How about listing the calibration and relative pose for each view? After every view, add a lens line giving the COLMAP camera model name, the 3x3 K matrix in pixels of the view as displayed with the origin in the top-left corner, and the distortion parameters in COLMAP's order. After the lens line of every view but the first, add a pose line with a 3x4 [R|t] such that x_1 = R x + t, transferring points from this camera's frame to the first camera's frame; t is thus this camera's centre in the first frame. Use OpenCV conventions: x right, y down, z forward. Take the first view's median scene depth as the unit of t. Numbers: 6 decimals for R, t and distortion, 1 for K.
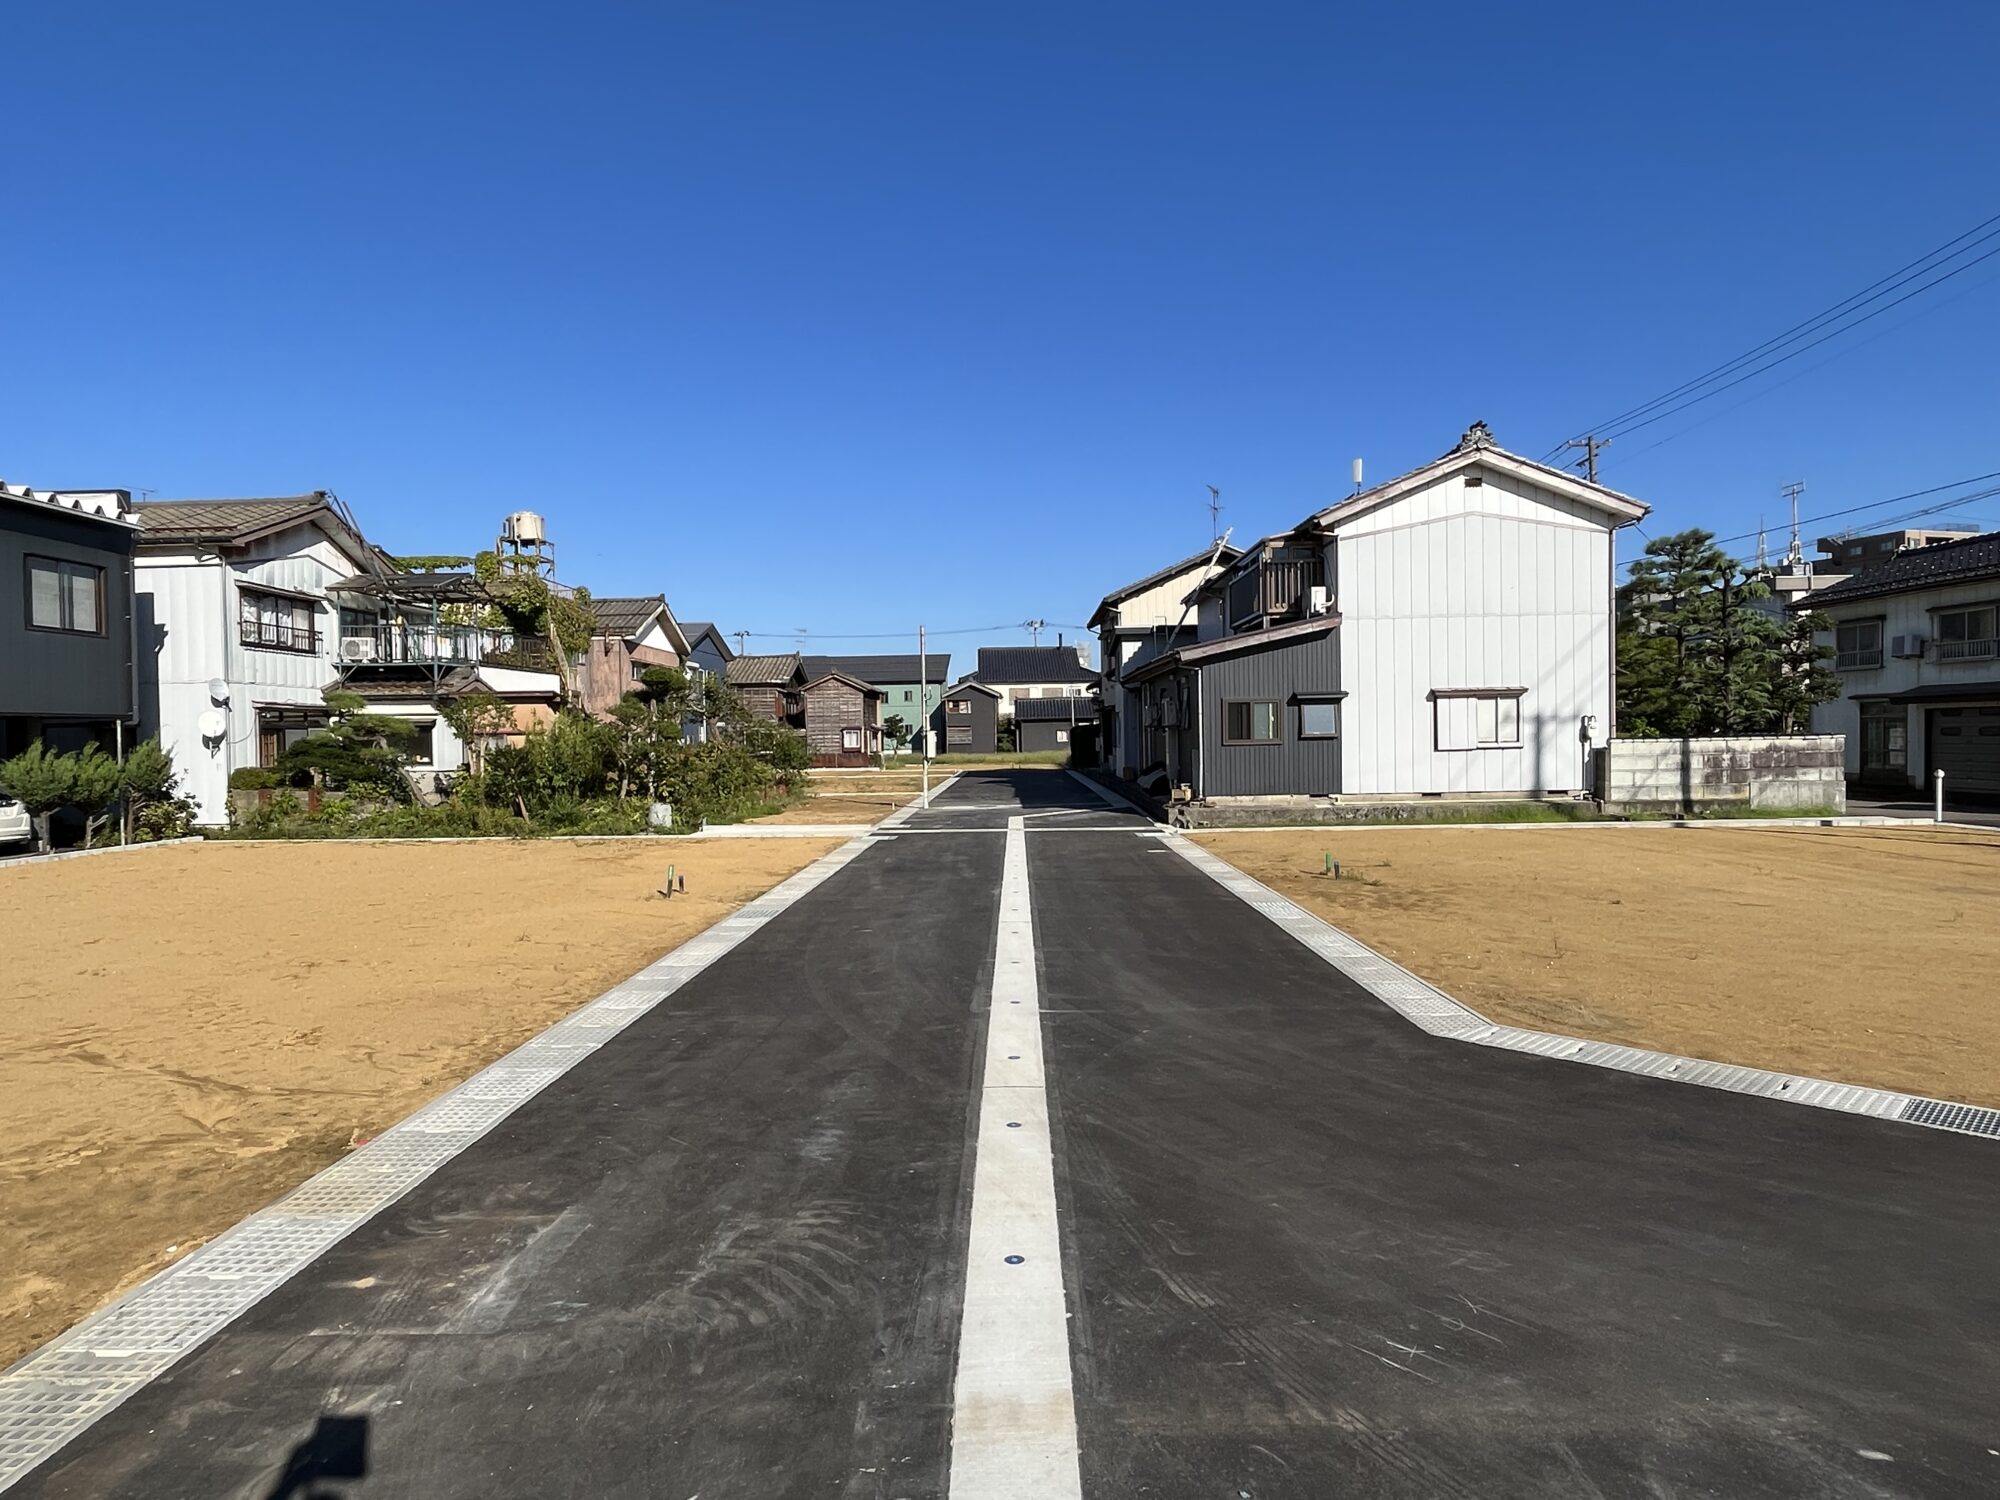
lens RADIAL K [[1159.4, 0, 980.8], [0, 1159.4, 758.7], [0, 0, 1]] dist [0.000299, -0.003312]
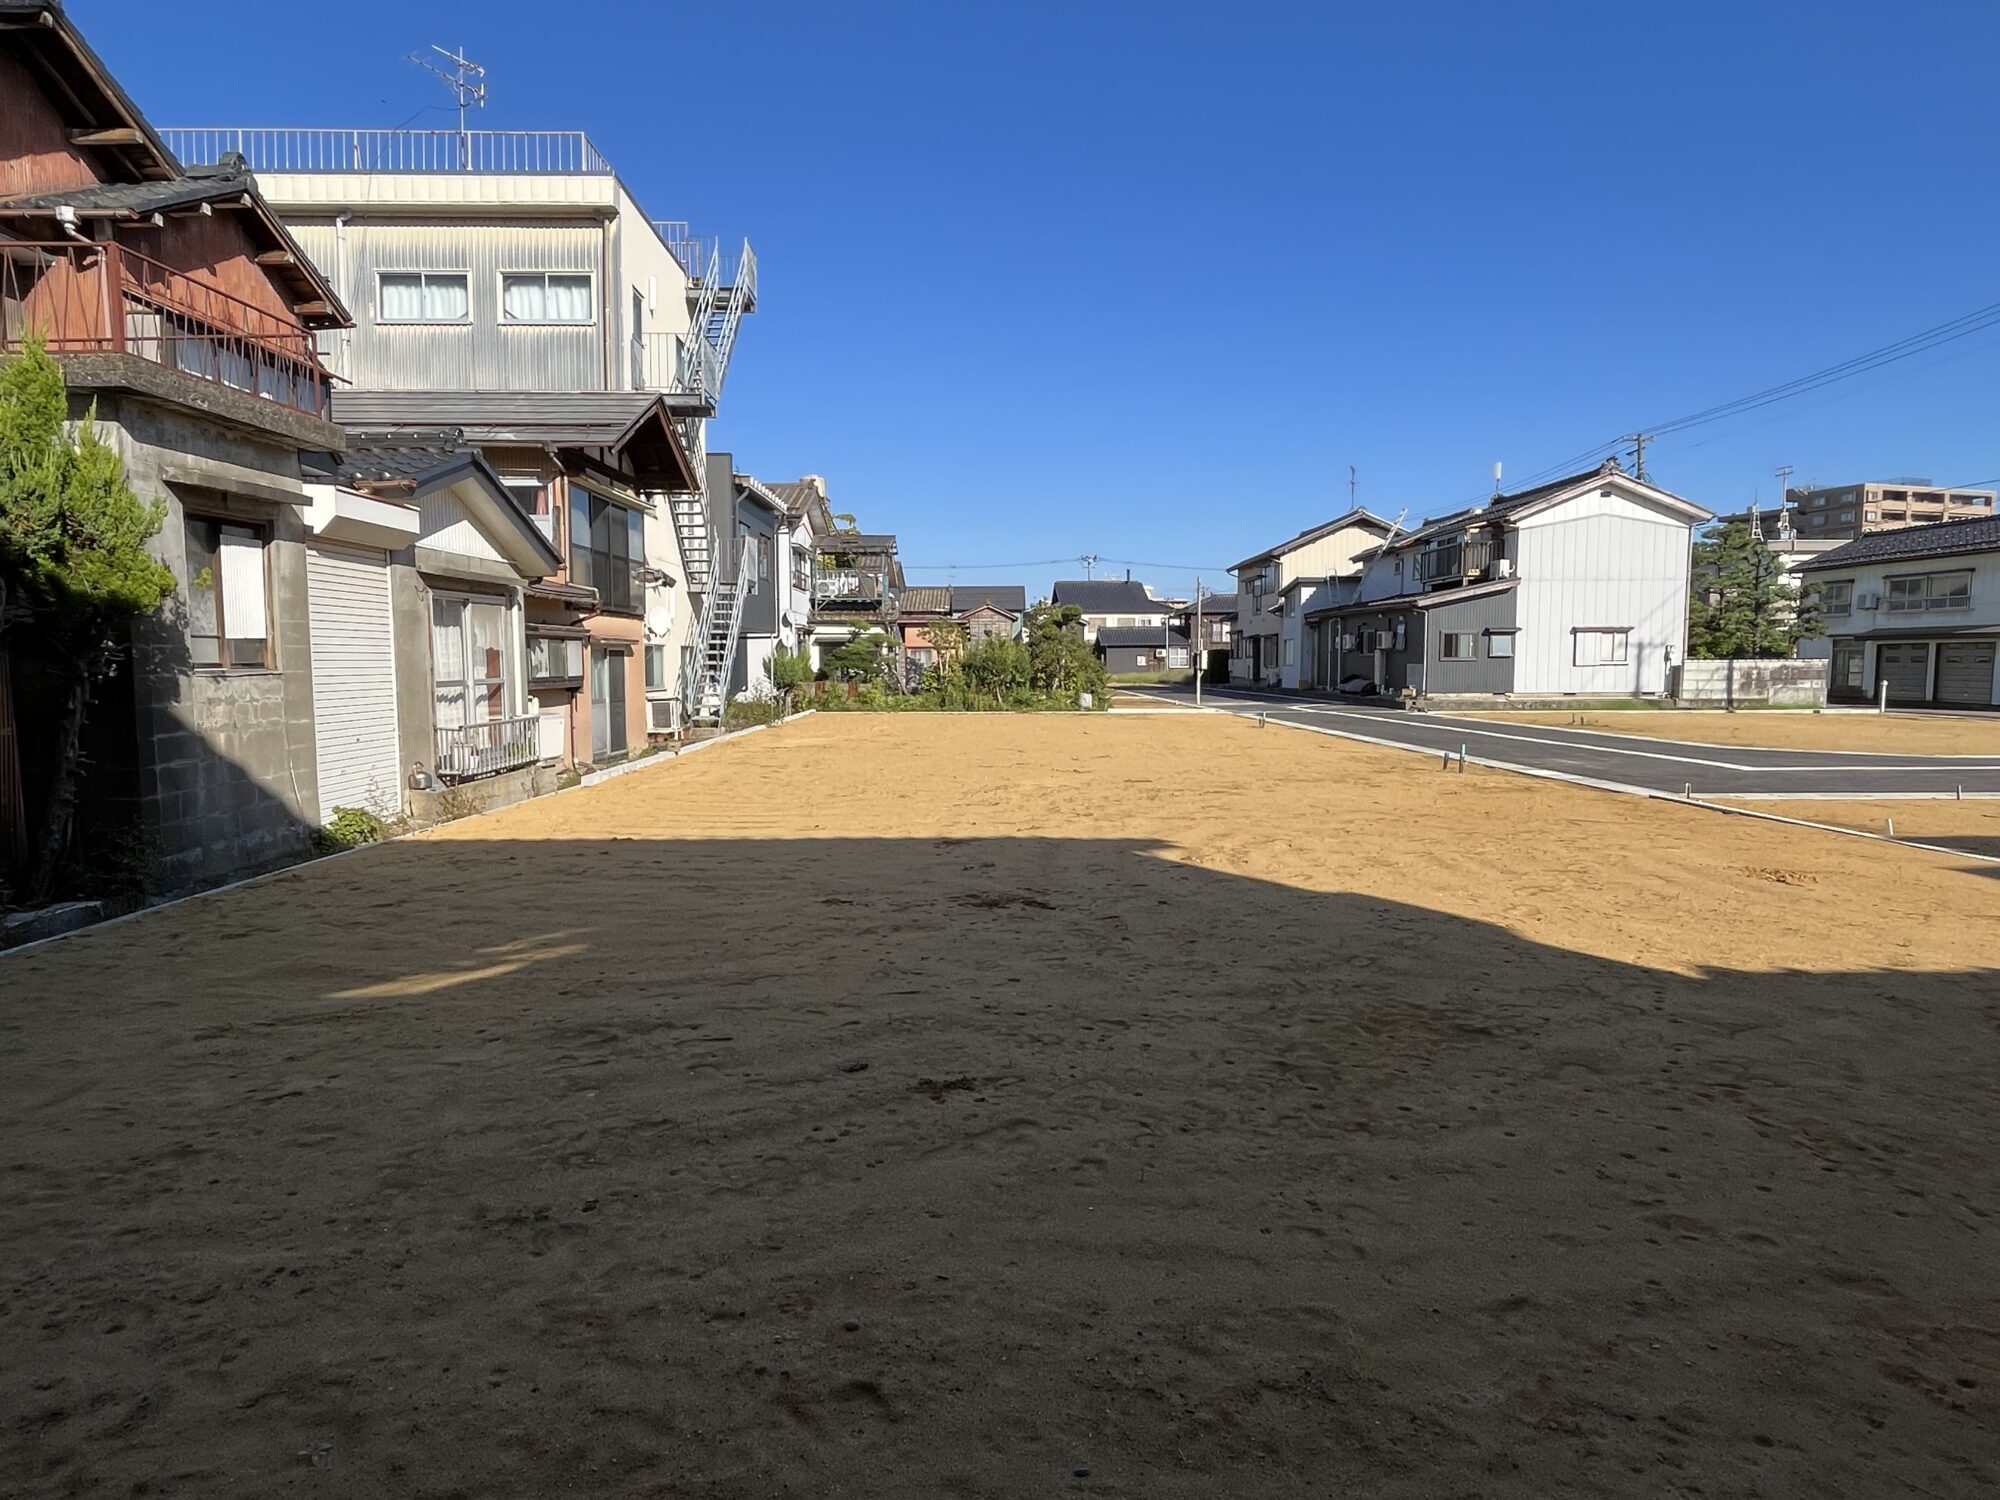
lens RADIAL K [[1159.4, 0, 981.8], [0, 1159.4, 759.8], [0, 0, 1]] dist [0.000299, -0.003312]
pose [[0.999422, 0.010145, 0.032440, -0.464650], [-0.012184, 0.997921, 0.063281, 0.030497], [-0.031730, -0.063640, 0.997468, -0.557664]]
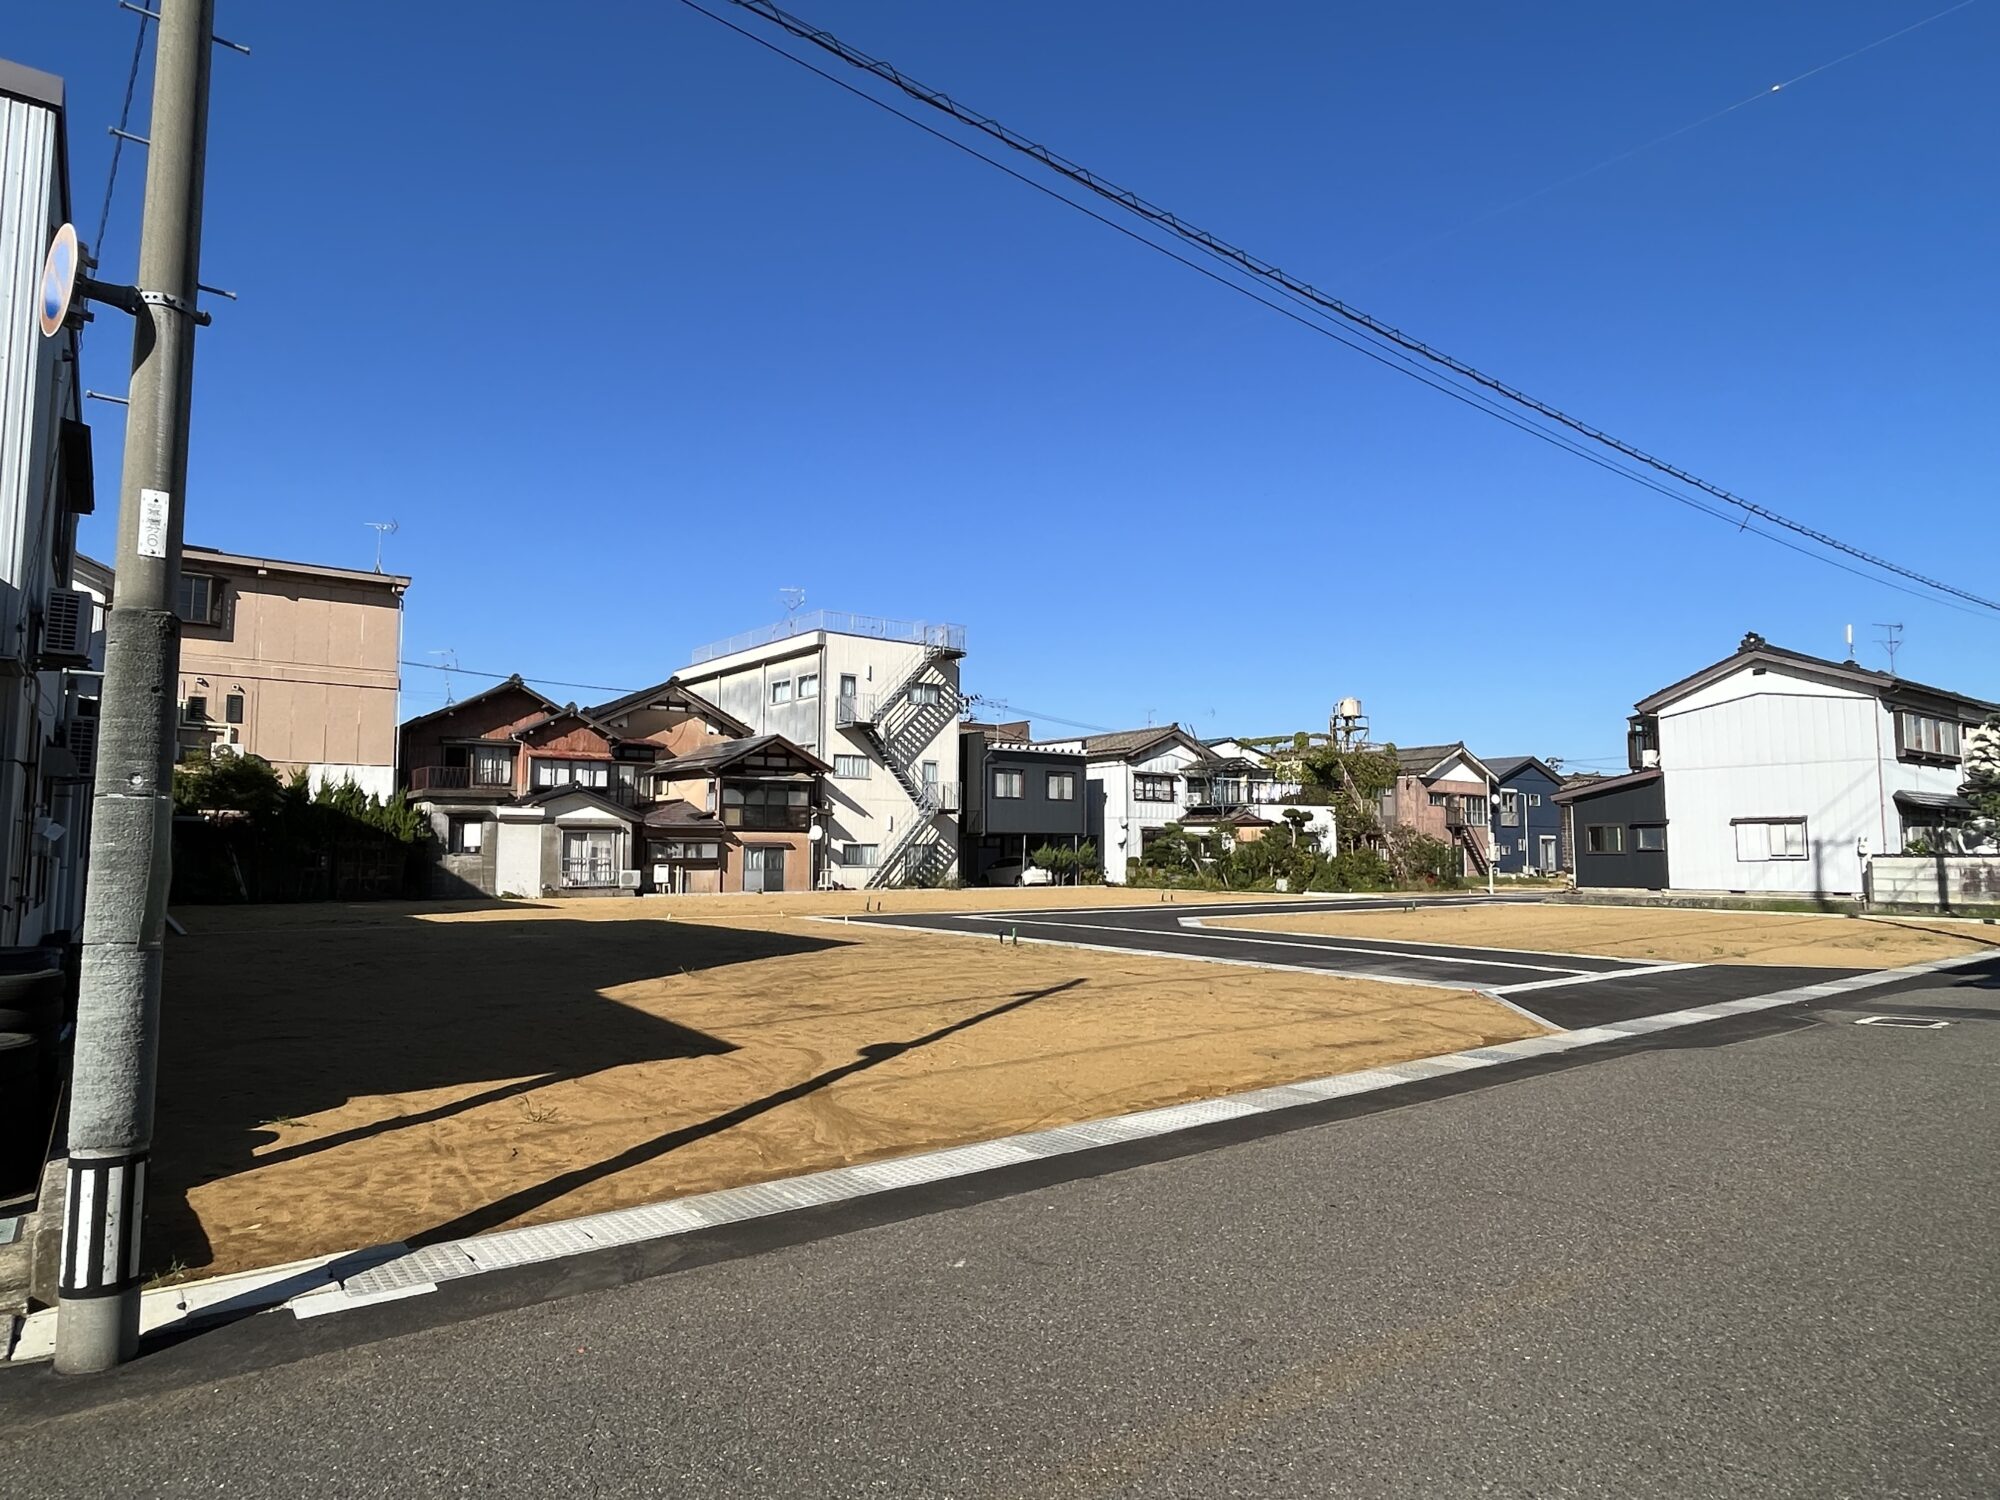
lens RADIAL K [[1159.4, 0, 983.1], [0, 1159.4, 761.9], [0, 0, 1]] dist [0.000299, -0.003312]
pose [[0.629237, -0.043892, -0.775973, 0.923240], [-0.027147, 0.996554, -0.078383, 0.008771], [0.776739, 0.070387, 0.625877, -0.619691]]
